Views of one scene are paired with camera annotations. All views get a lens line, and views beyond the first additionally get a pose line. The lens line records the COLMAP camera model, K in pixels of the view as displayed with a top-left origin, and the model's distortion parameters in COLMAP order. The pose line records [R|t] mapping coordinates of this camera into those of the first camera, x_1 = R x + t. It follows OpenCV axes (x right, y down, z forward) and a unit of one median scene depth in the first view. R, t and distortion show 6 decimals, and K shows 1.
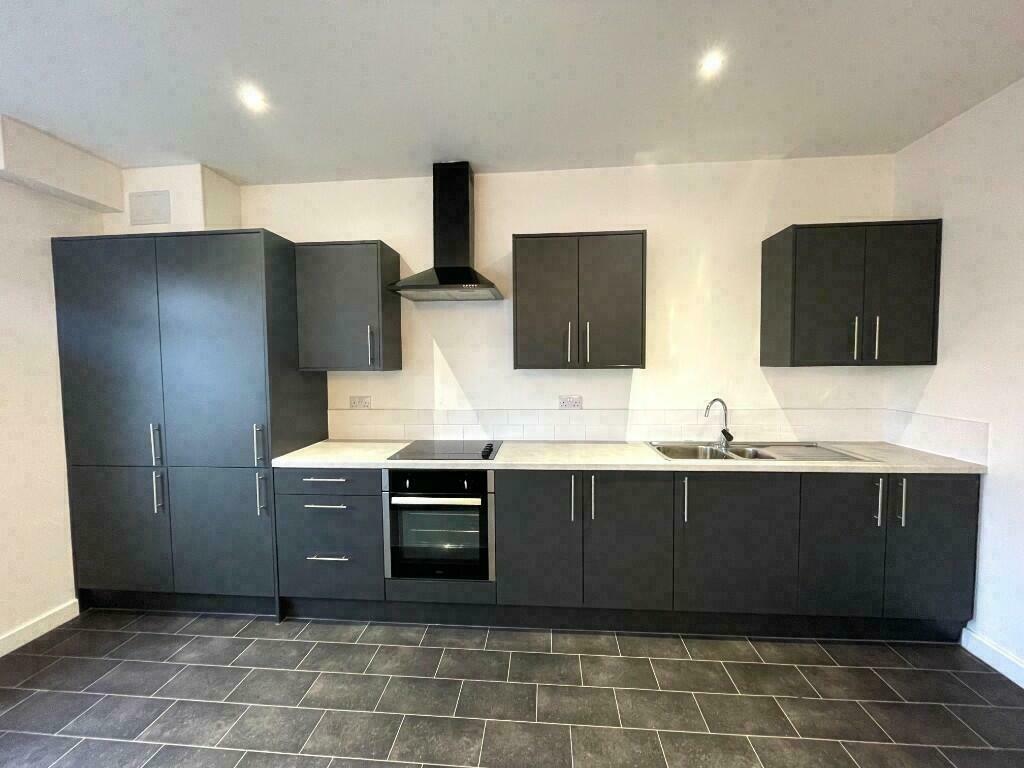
lens RADIAL K [[414.0, 0, 505.9], [0, 414.0, 379.5], [0, 0, 1]] dist [-0.002033, -0.000136]
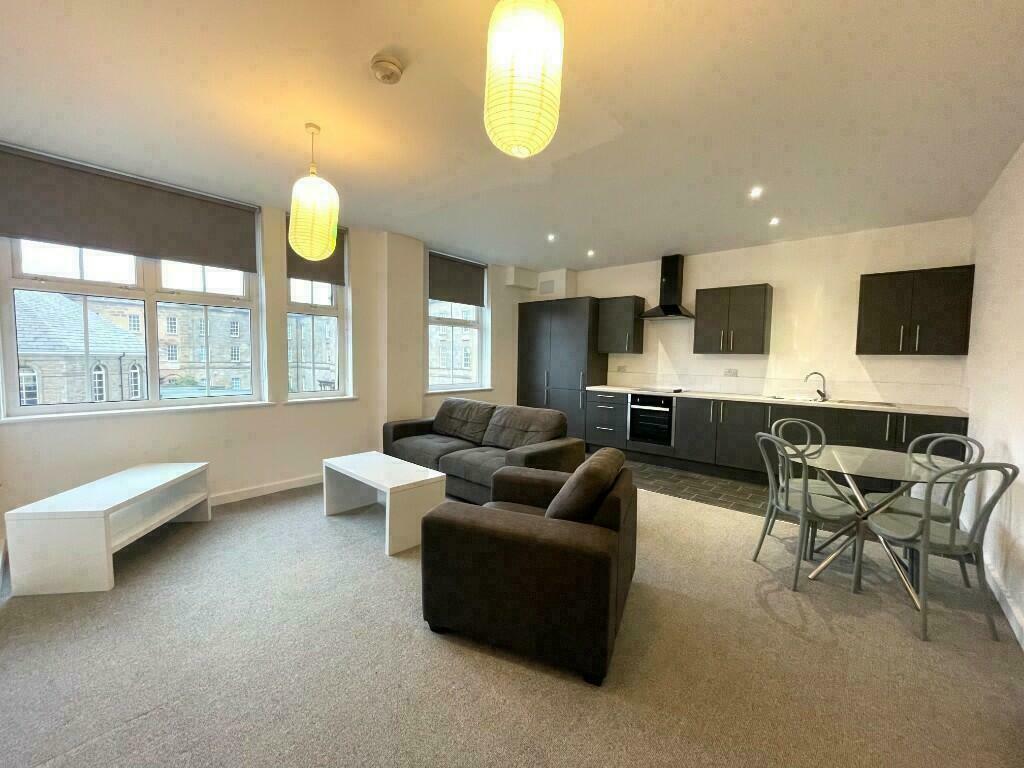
lens RADIAL K [[414.0, 0, 505.9], [0, 414.0, 381.1], [0, 0, 1]] dist [-0.002033, -0.000136]
pose [[0.797553, 0.059453, -0.600312, 0.519579], [-0.056947, 0.998108, 0.023191, 0.118654], [0.600555, 0.015690, 0.799429, -1.223097]]
